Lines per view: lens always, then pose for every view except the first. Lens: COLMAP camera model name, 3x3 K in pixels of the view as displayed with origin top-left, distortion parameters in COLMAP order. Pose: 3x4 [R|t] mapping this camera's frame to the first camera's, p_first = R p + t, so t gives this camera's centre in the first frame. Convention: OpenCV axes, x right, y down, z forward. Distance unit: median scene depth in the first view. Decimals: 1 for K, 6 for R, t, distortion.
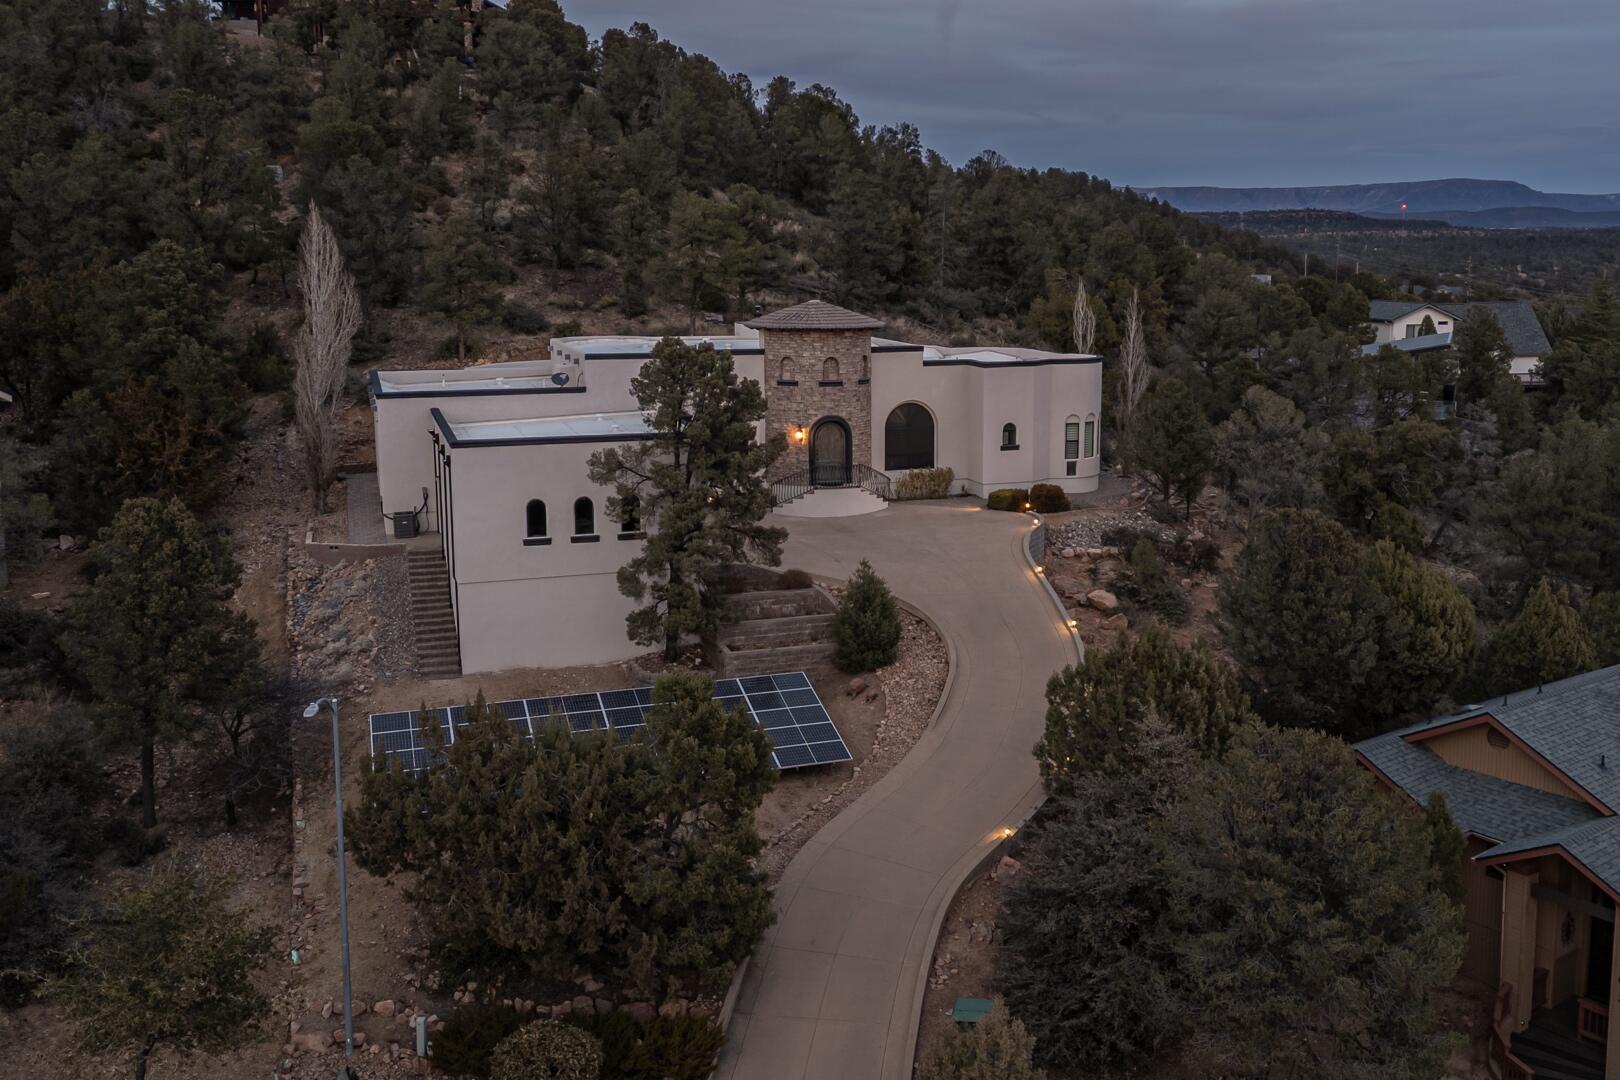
lens RADIAL K [[1290.3, 0, 810.5], [0, 1290.3, 487.3], [0, 0, 1]] dist [0.076783, -0.000371]
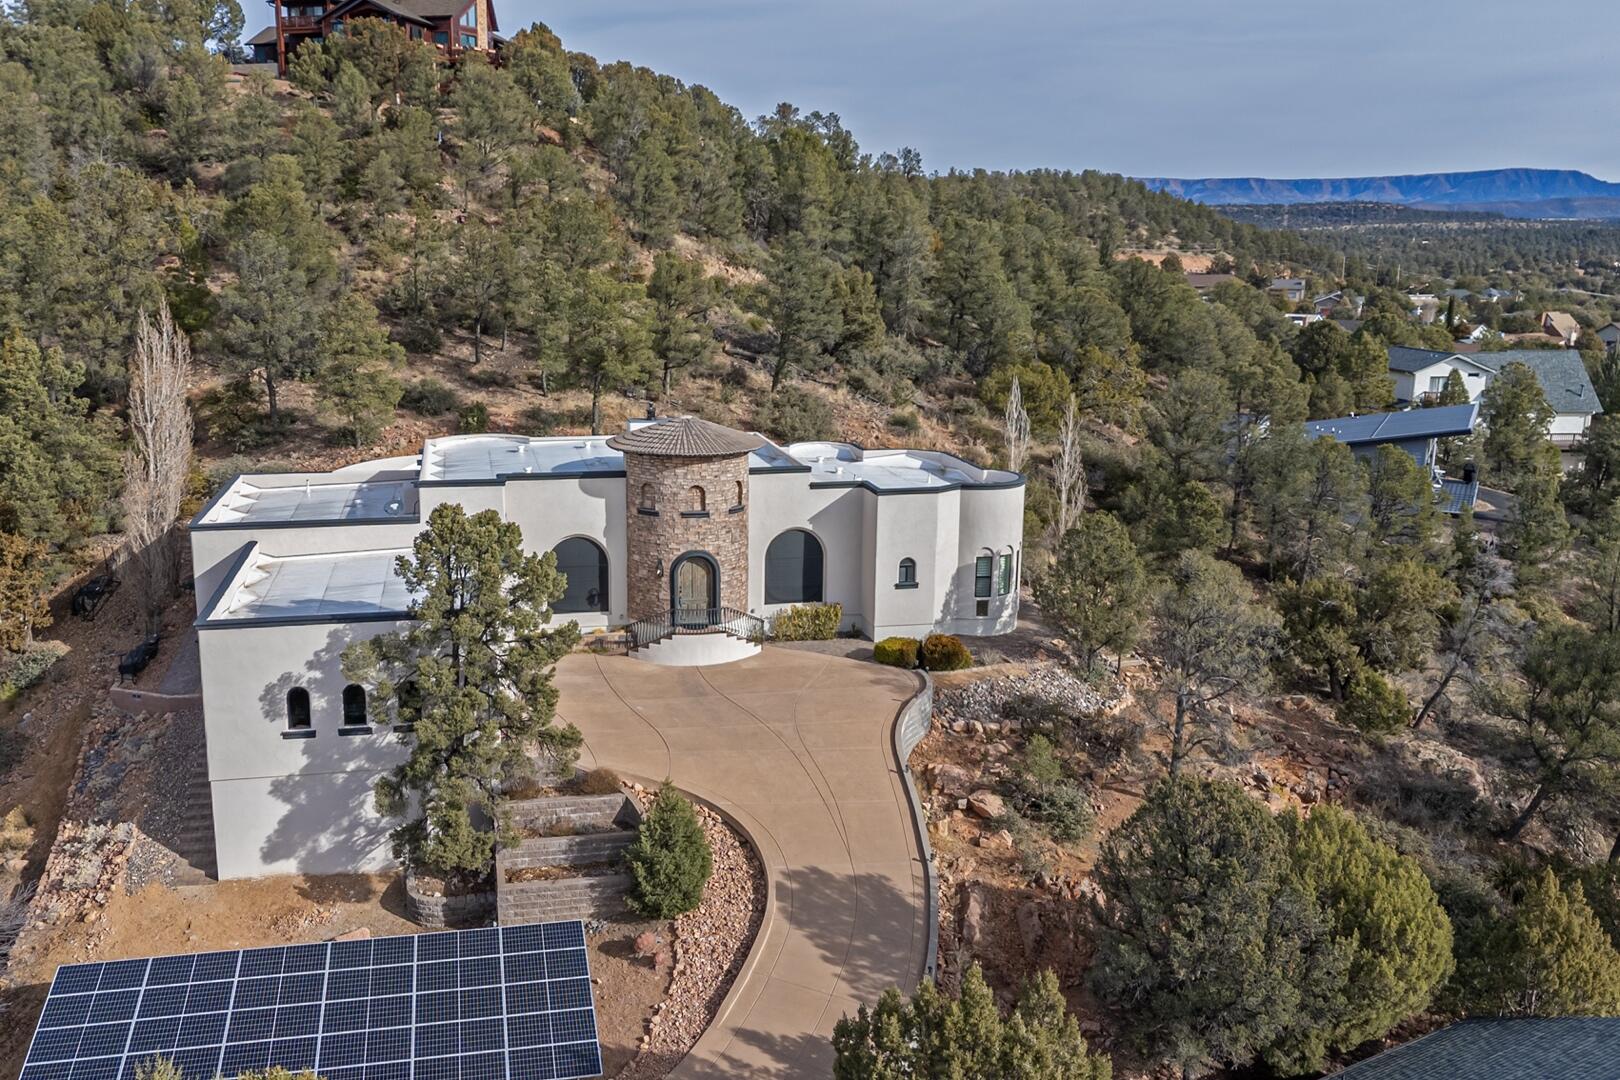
lens RADIAL K [[1193.7, 0, 665.0], [0, 1193.7, 544.4], [0, 0, 1]] dist [0.033530, -0.004540]
pose [[0.989681, 0.030573, -0.139986, 0.107051], [-0.022547, 0.998029, 0.058567, -0.104811], [0.141501, -0.054806, 0.988420, 0.186849]]
